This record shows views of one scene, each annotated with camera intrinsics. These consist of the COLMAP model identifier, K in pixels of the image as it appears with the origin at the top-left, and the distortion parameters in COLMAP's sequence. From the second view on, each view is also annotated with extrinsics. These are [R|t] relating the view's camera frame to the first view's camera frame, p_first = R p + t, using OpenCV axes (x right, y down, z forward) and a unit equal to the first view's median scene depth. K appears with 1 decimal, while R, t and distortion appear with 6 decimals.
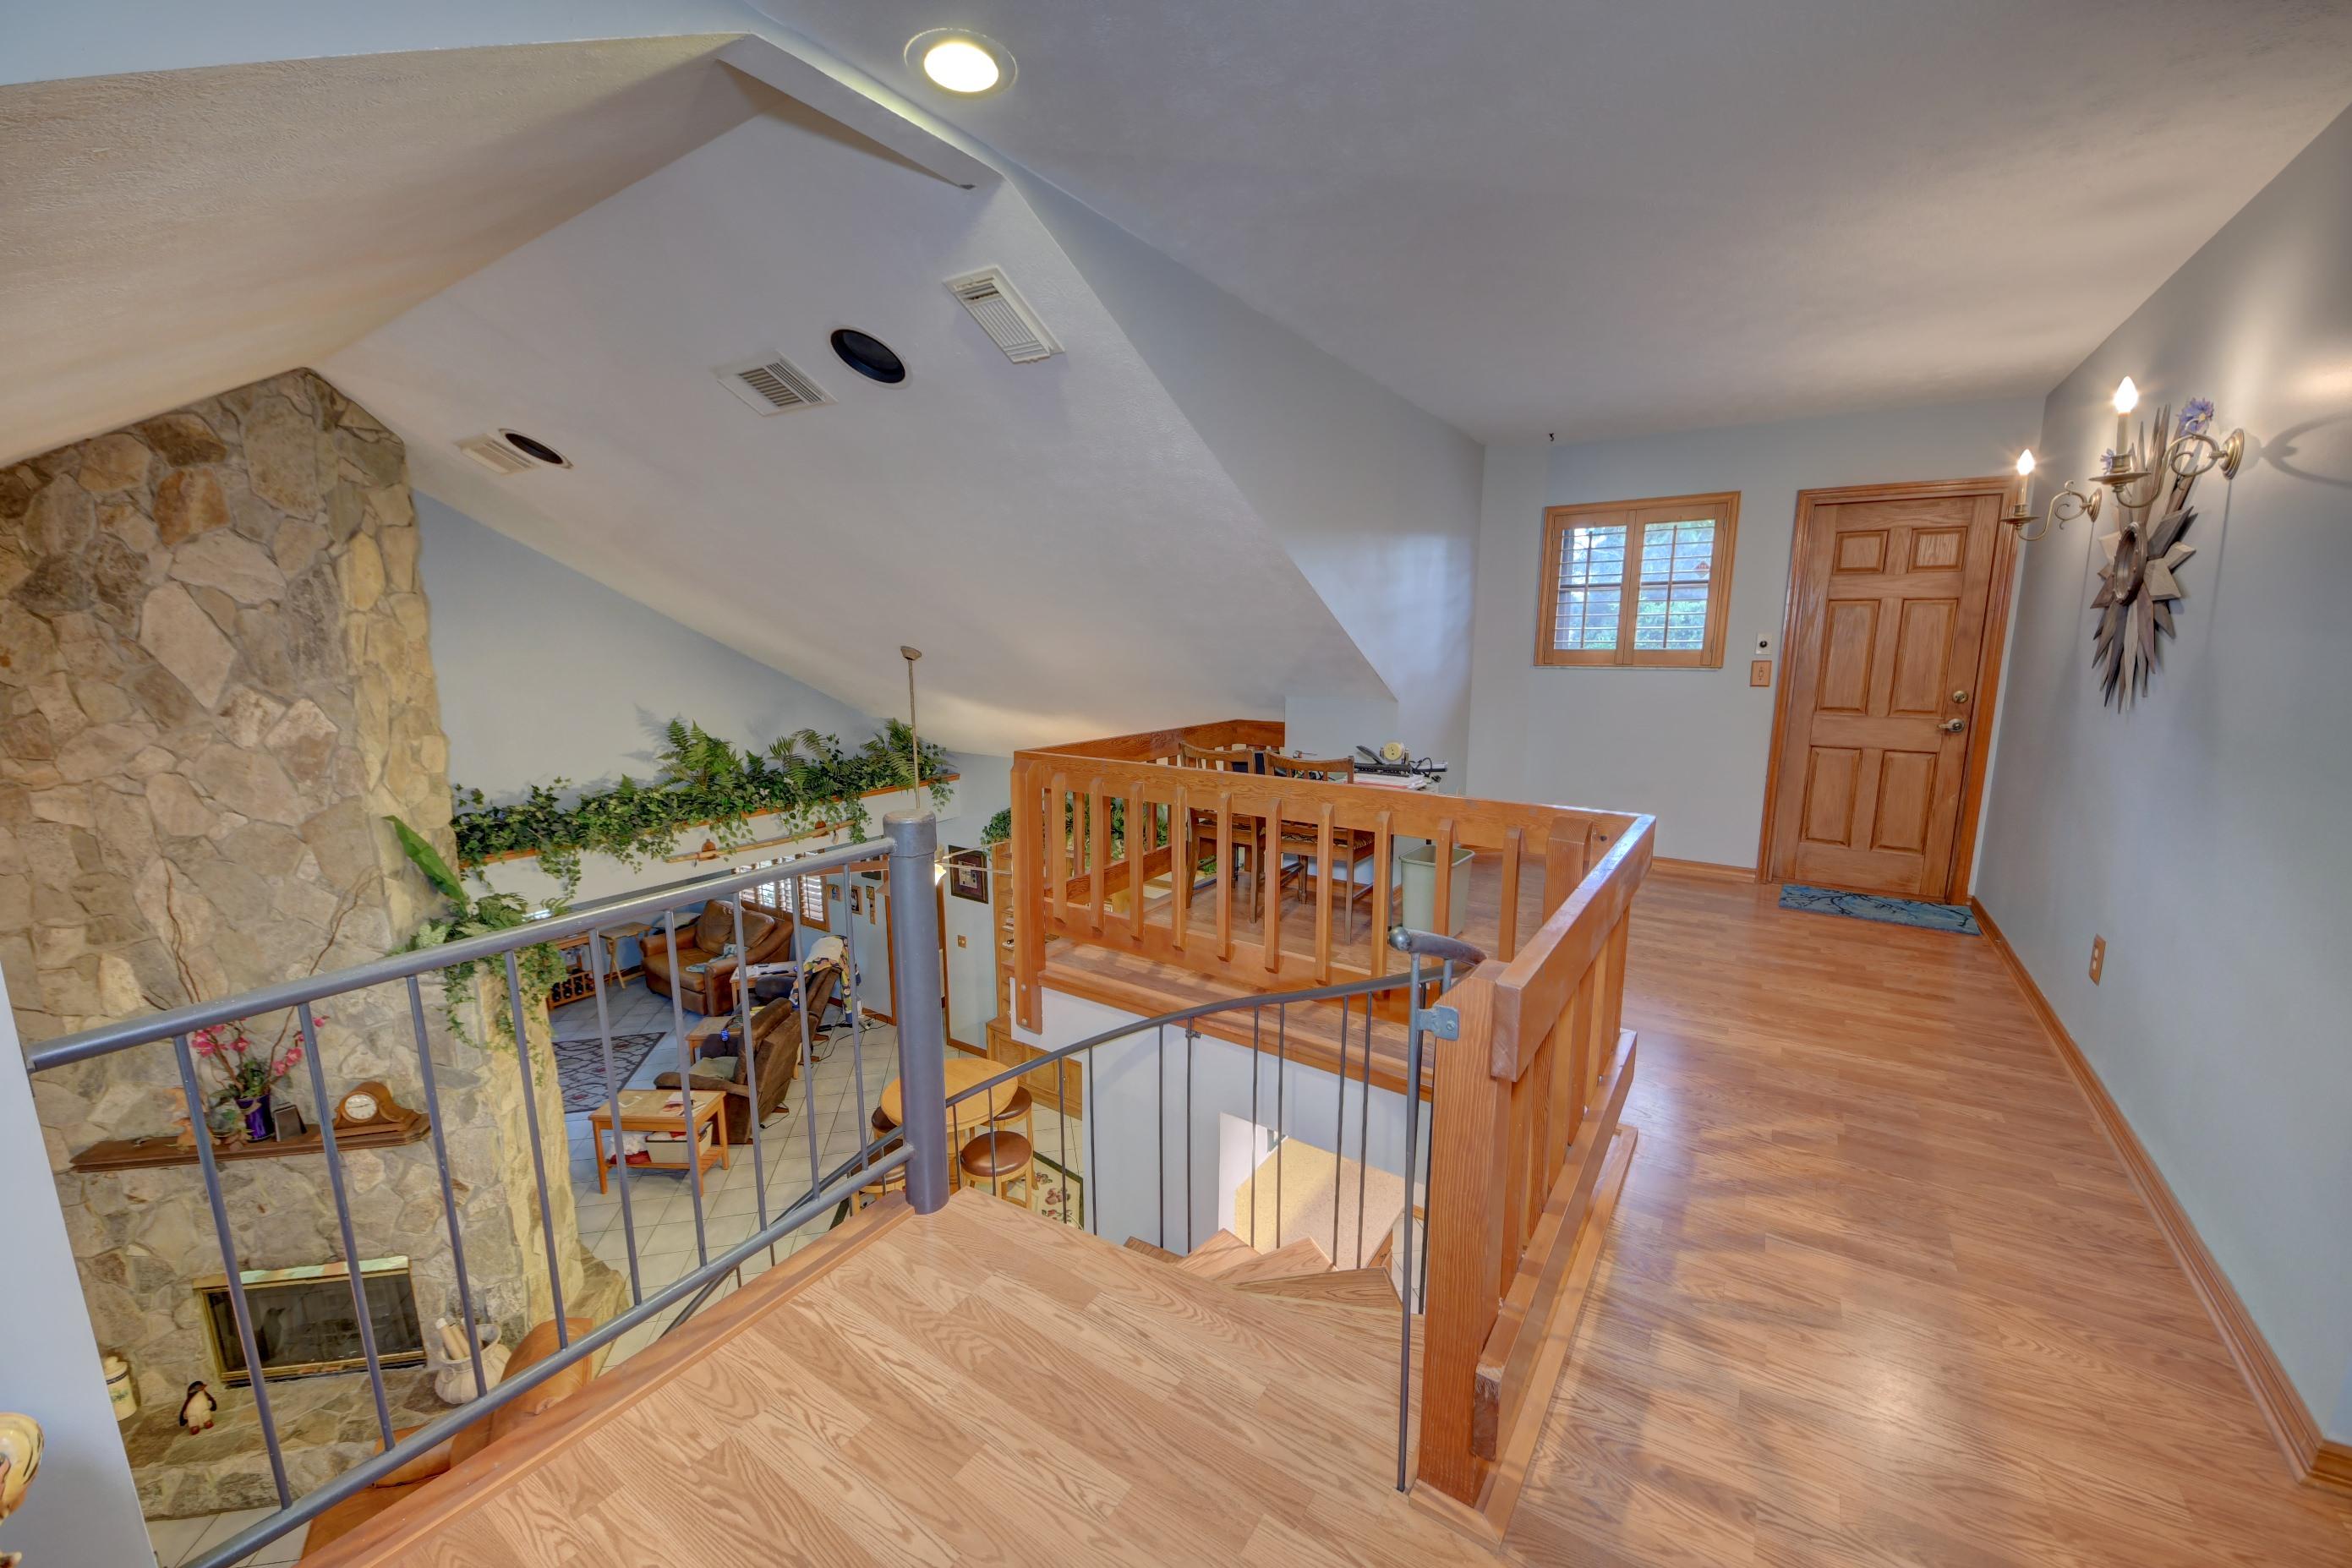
lens RADIAL K [[914.1, 0, 1177.4], [0, 914.1, 789.5], [0, 0, 1]] dist [-0.000608, -0.007971]
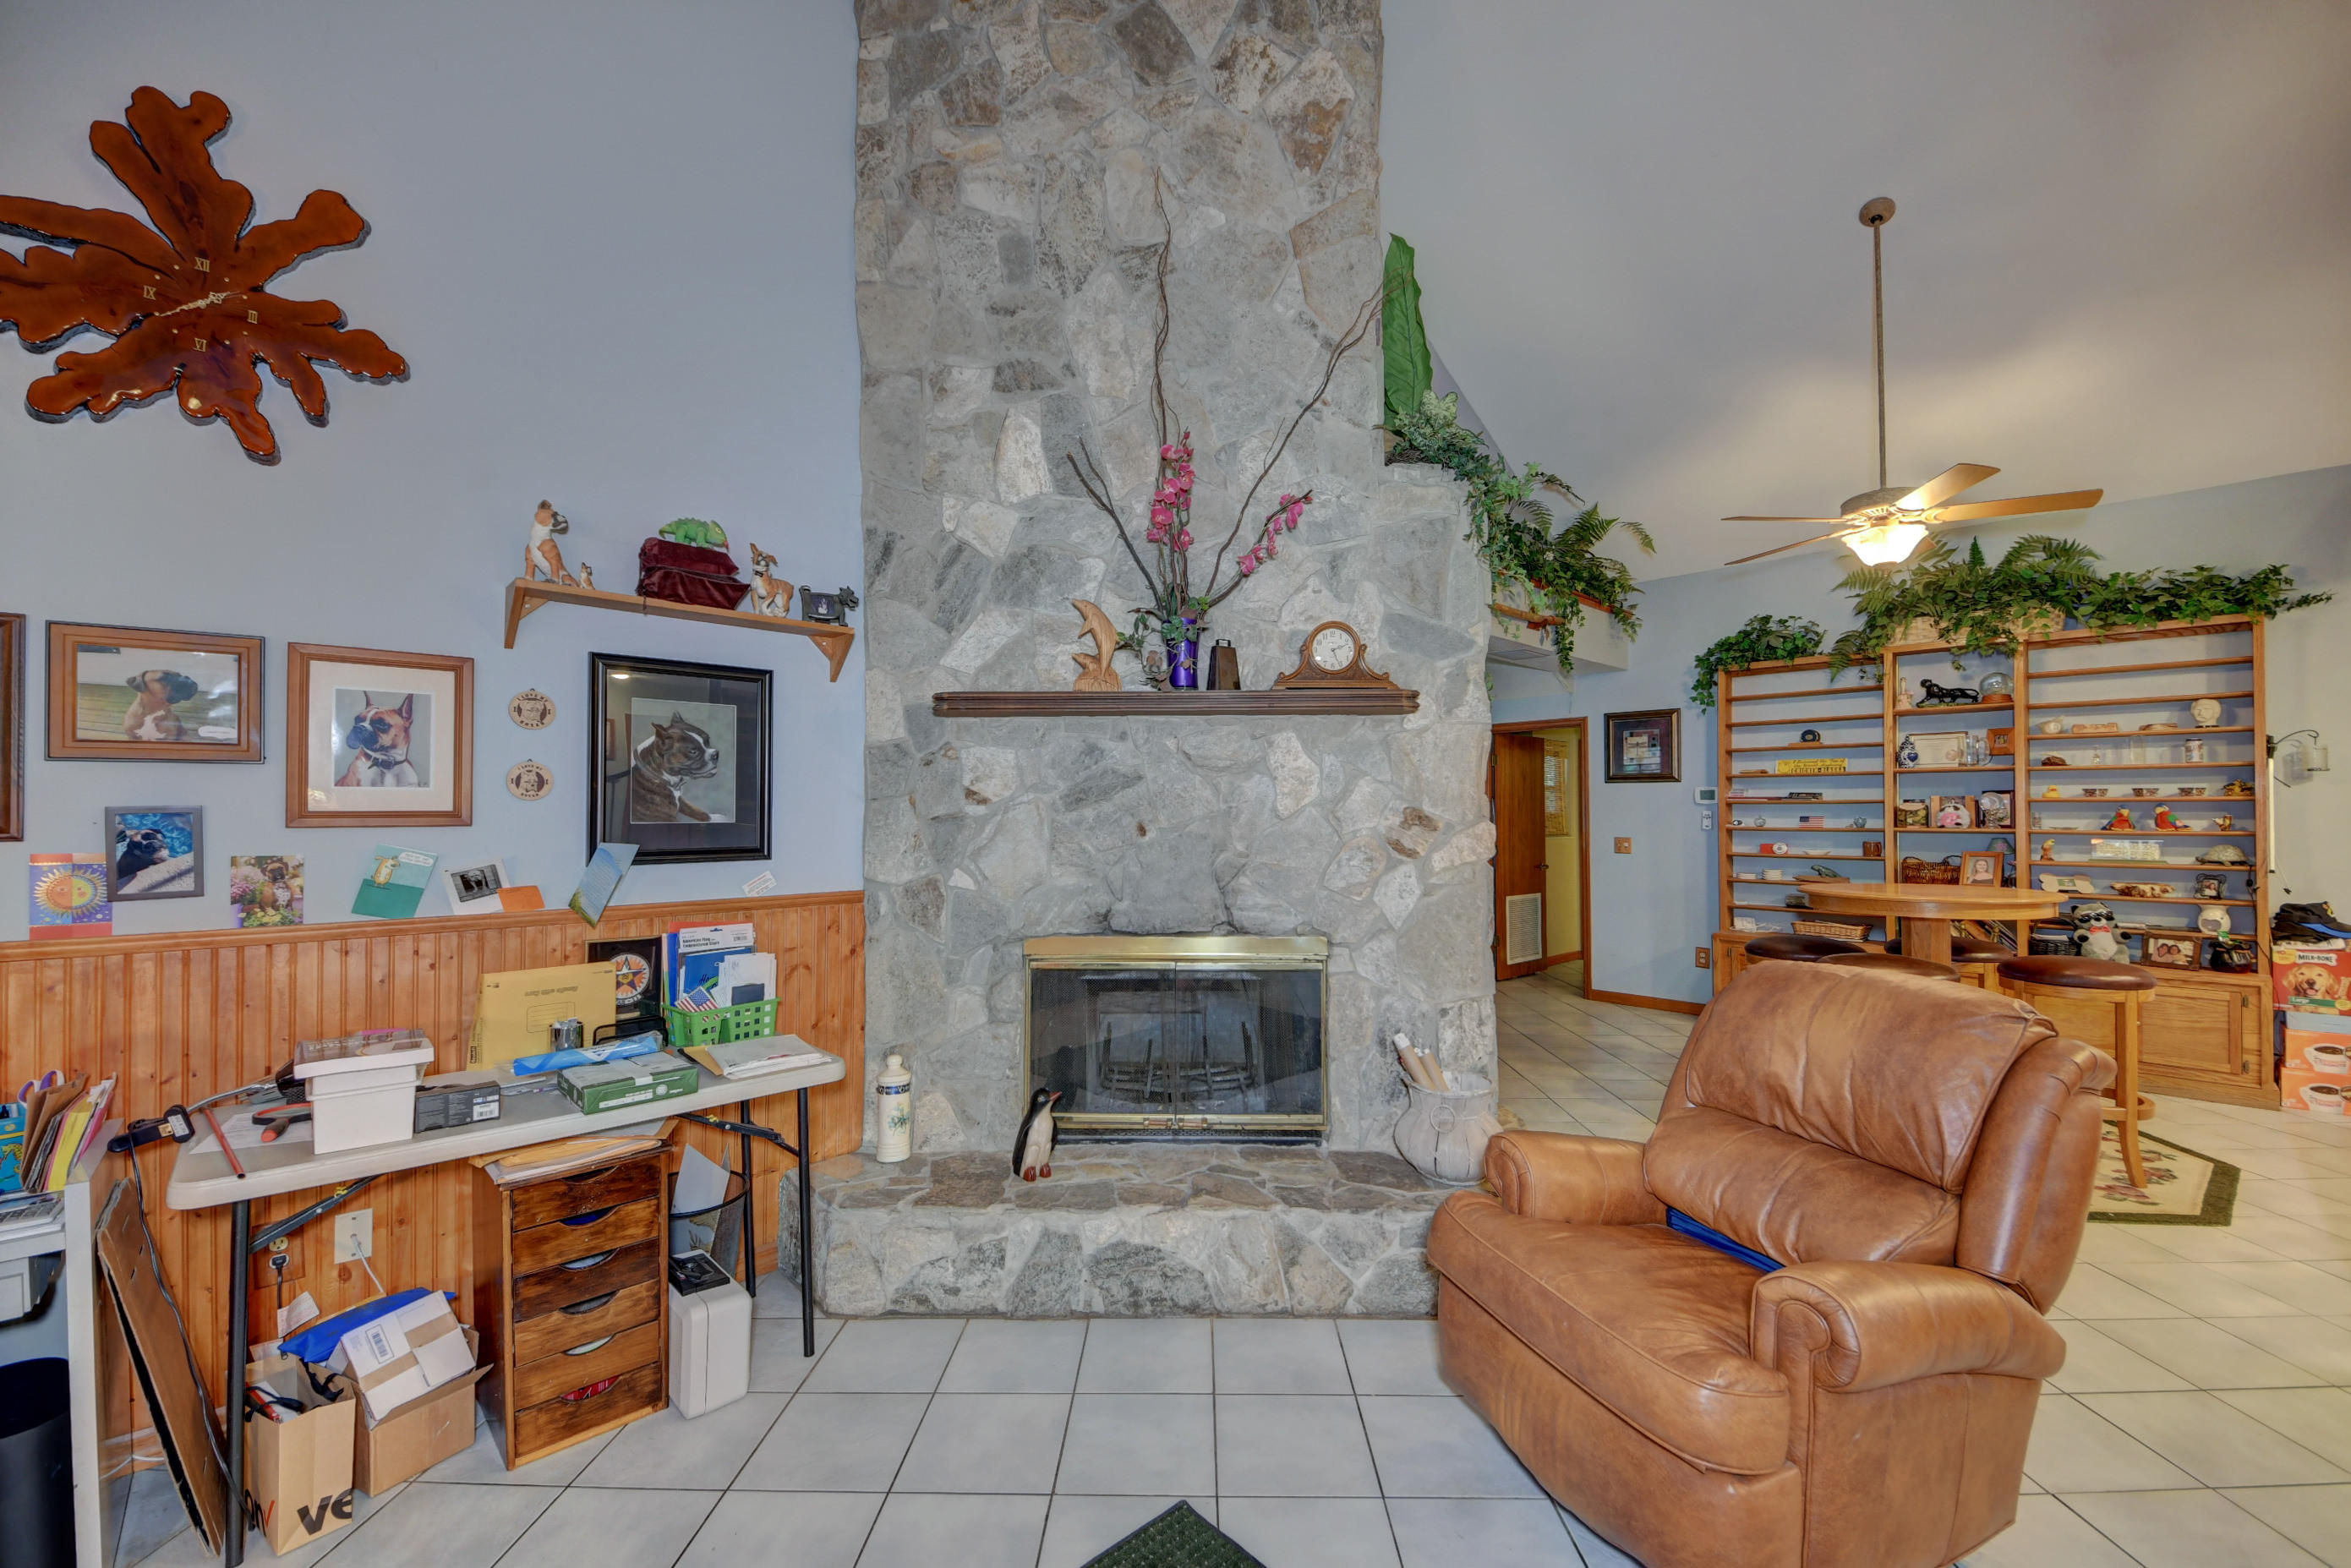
lens RADIAL K [[928.6, 0, 1176.4], [0, 928.6, 793.7], [0, 0, 1]] dist [0.049791, -0.037386]
pose [[0.977785, 0.002716, -0.209591, -0.899074], [-0.042409, 0.981800, -0.185122, 0.595510], [0.205273, 0.189898, 0.960105, 0.375809]]
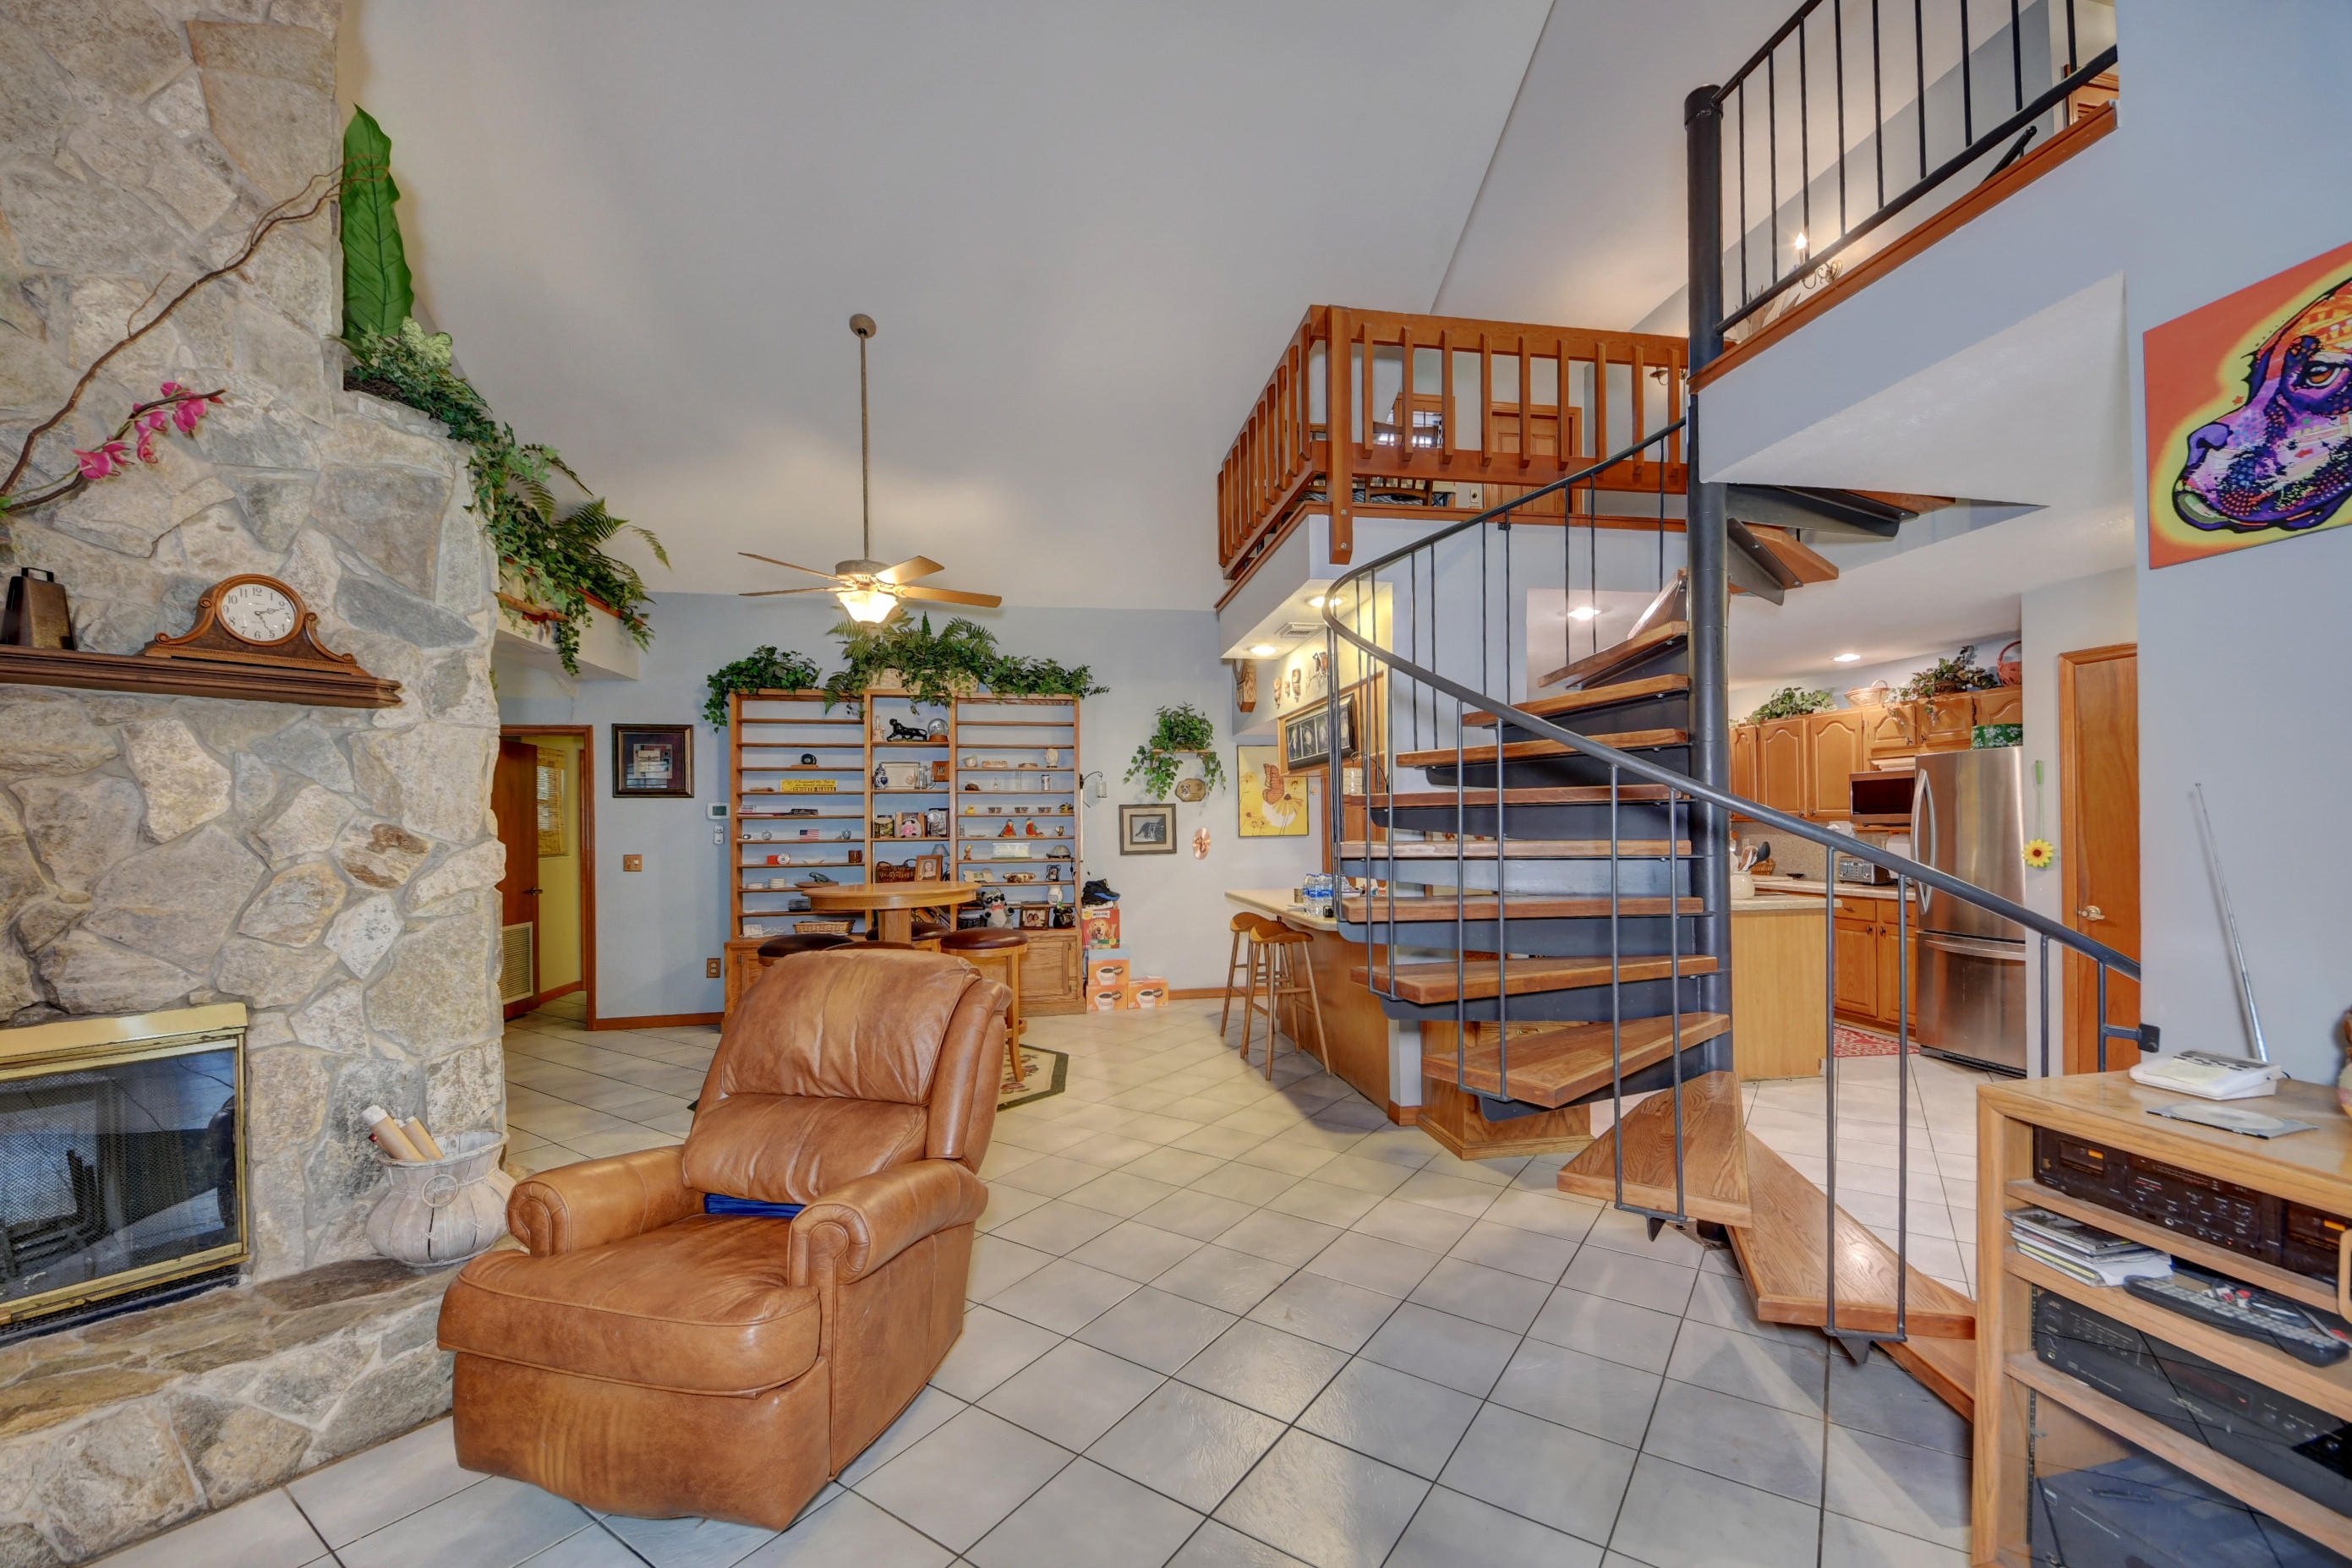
lens RADIAL K [[937.9, 0, 1222.8], [0, 937.9, 818.2], [0, 0, 1]] dist [0.023260, -0.020505]
pose [[0.692572, 0.001633, 0.721347, -0.934380], [0.129864, 0.983377, -0.126910, 0.603185], [-0.709563, 0.181571, 0.680847, 0.335823]]
